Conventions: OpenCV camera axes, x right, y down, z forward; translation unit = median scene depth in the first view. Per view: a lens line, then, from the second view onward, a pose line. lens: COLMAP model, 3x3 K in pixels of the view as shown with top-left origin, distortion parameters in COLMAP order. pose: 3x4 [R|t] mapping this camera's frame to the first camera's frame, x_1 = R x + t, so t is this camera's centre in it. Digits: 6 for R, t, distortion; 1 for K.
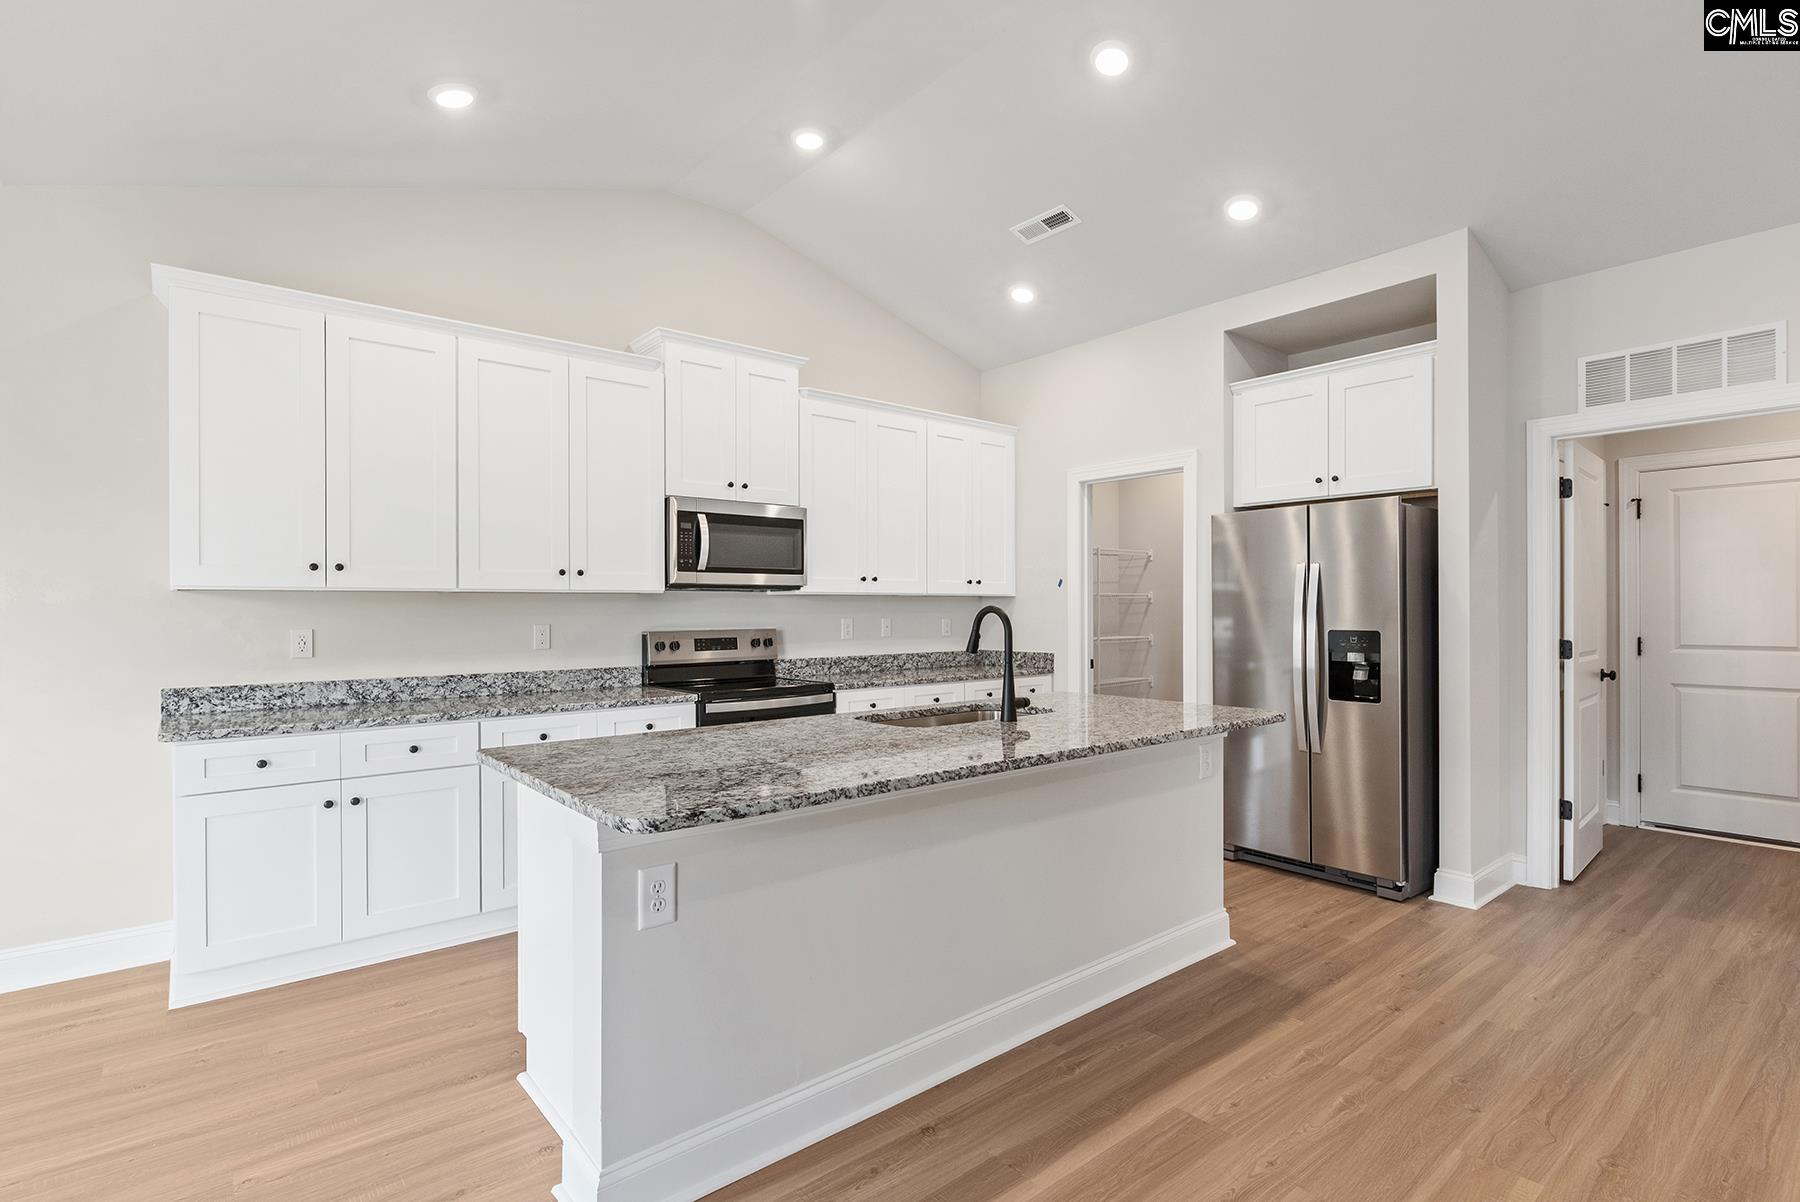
lens RADIAL K [[874.5, 0, 902.9], [0, 874.5, 605.5], [0, 0, 1]] dist [0.002197, -0.001256]
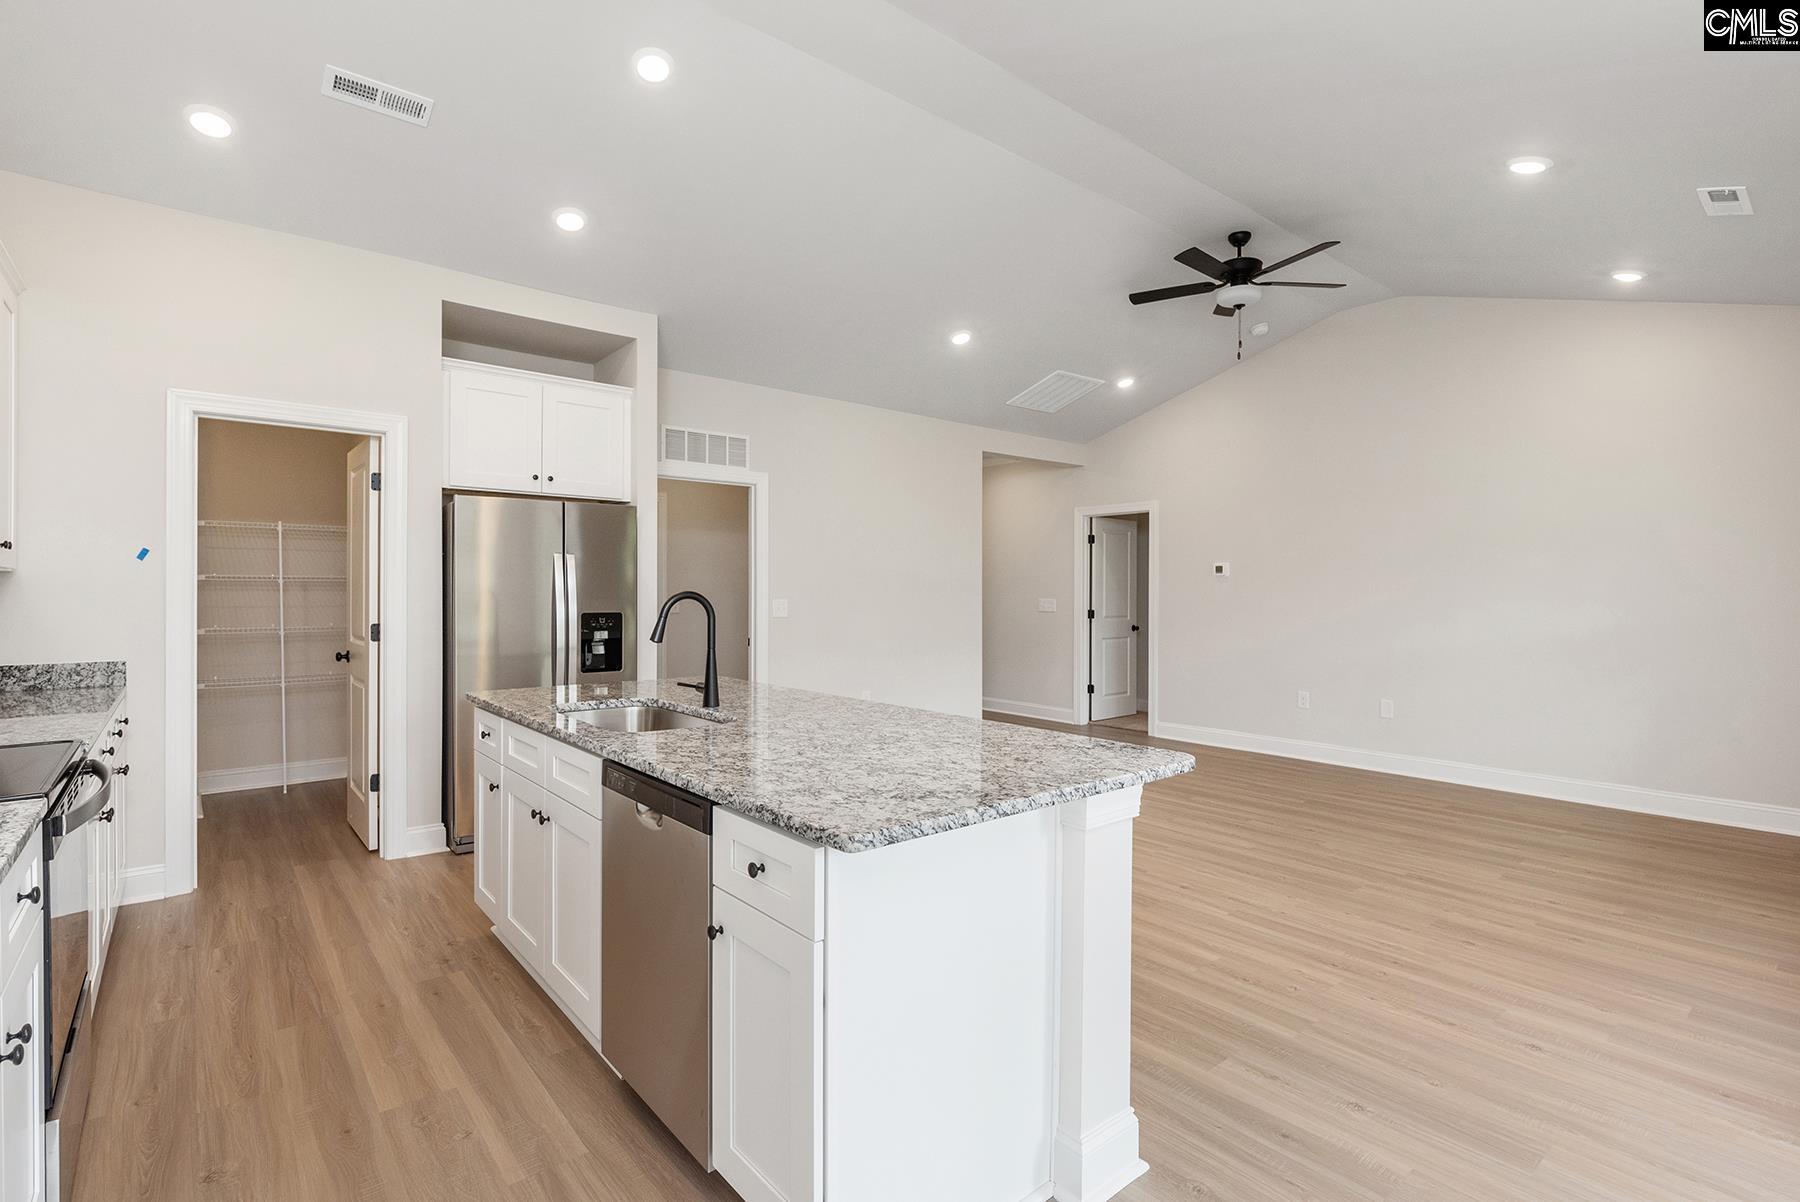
lens RADIAL K [[851.1, 0, 899.8], [0, 851.1, 600.9], [0, 0, 1]] dist [0.000821, 0.000040]
pose [[0.000656, -0.006639, 0.999978, -0.654263], [-0.006988, 0.999954, 0.006643, 0.001886], [-0.999975, -0.006993, 0.000609, 0.598230]]
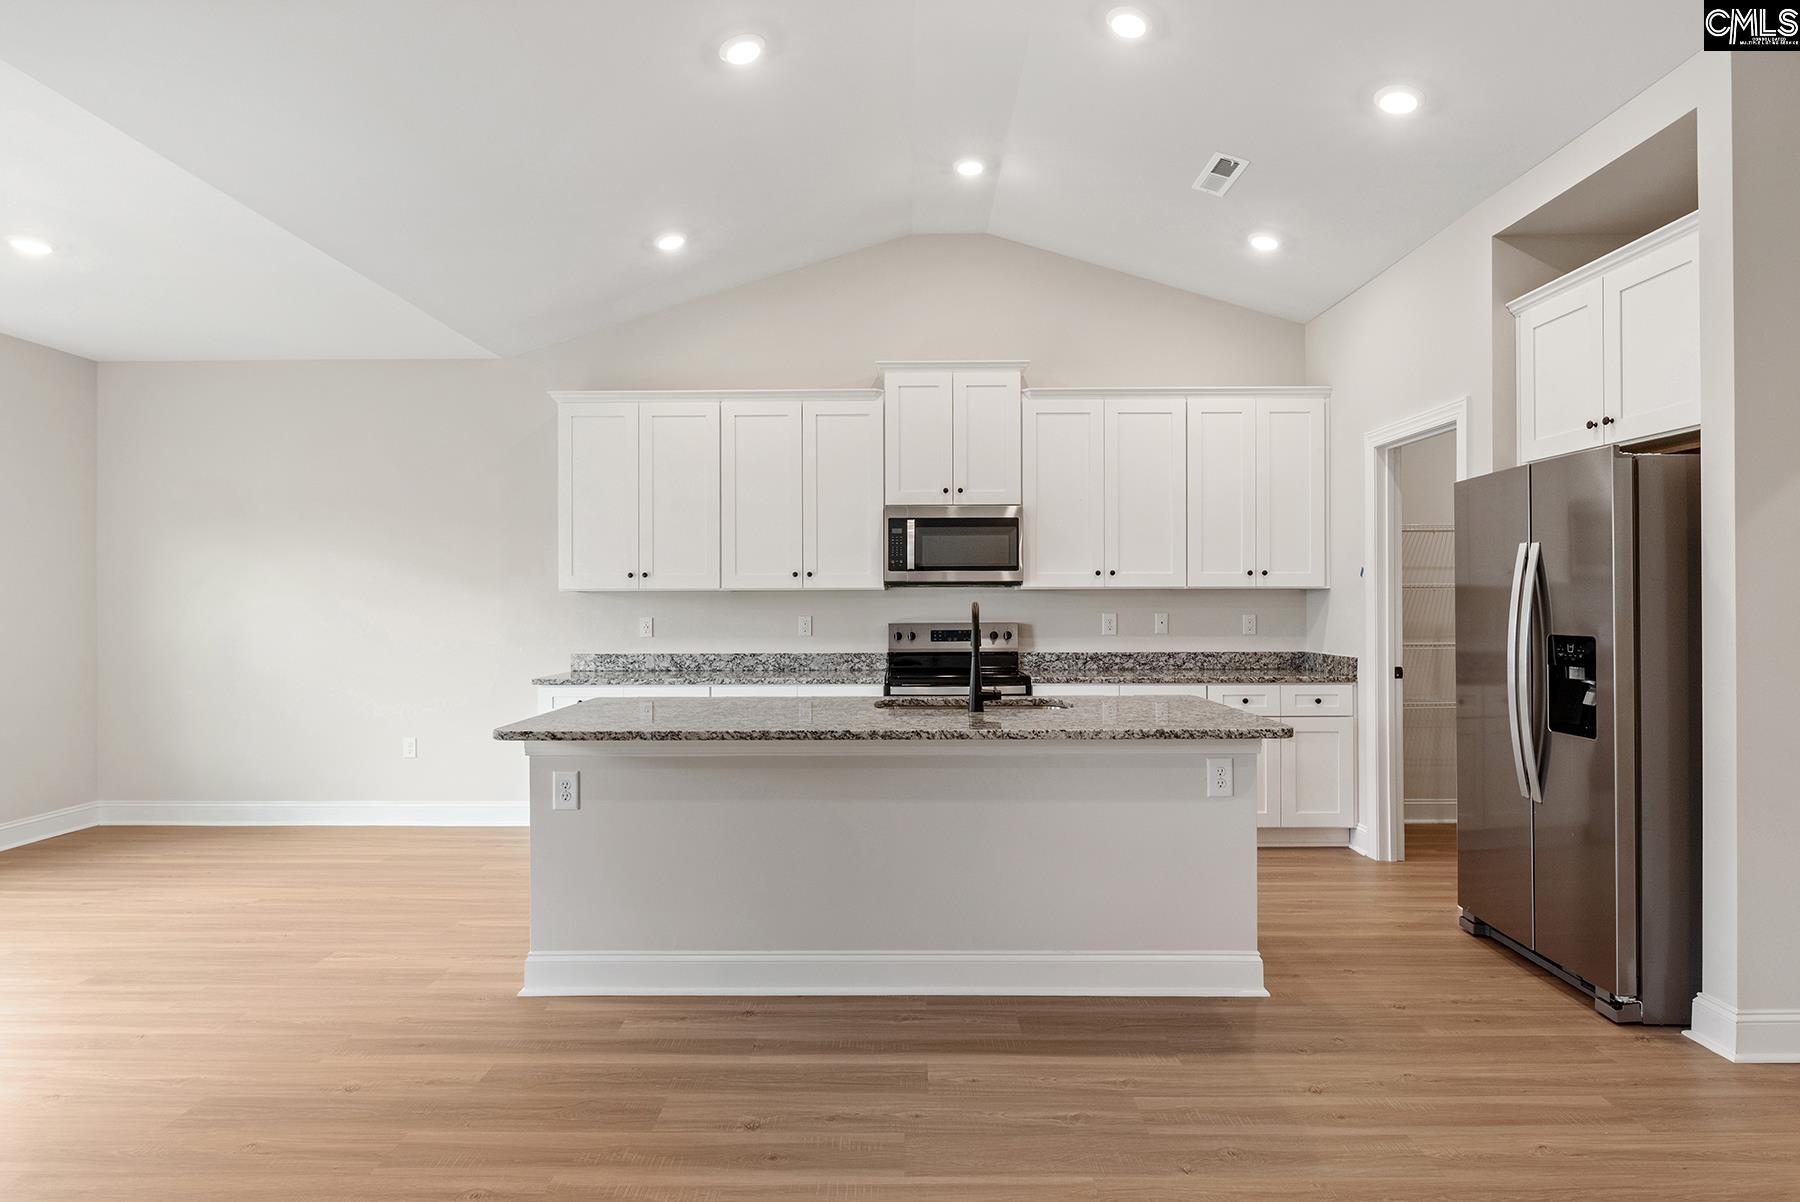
lens RADIAL K [[973.1, 0, 898.2], [0, 973.1, 598.7], [0, 0, 1]] dist [-0.001740, -0.000461]
pose [[0.760283, -0.001753, -0.649590, 0.620761], [0.002633, 0.999996, 0.000383, -0.003424], [0.649587, -0.002001, 0.760285, 0.034785]]
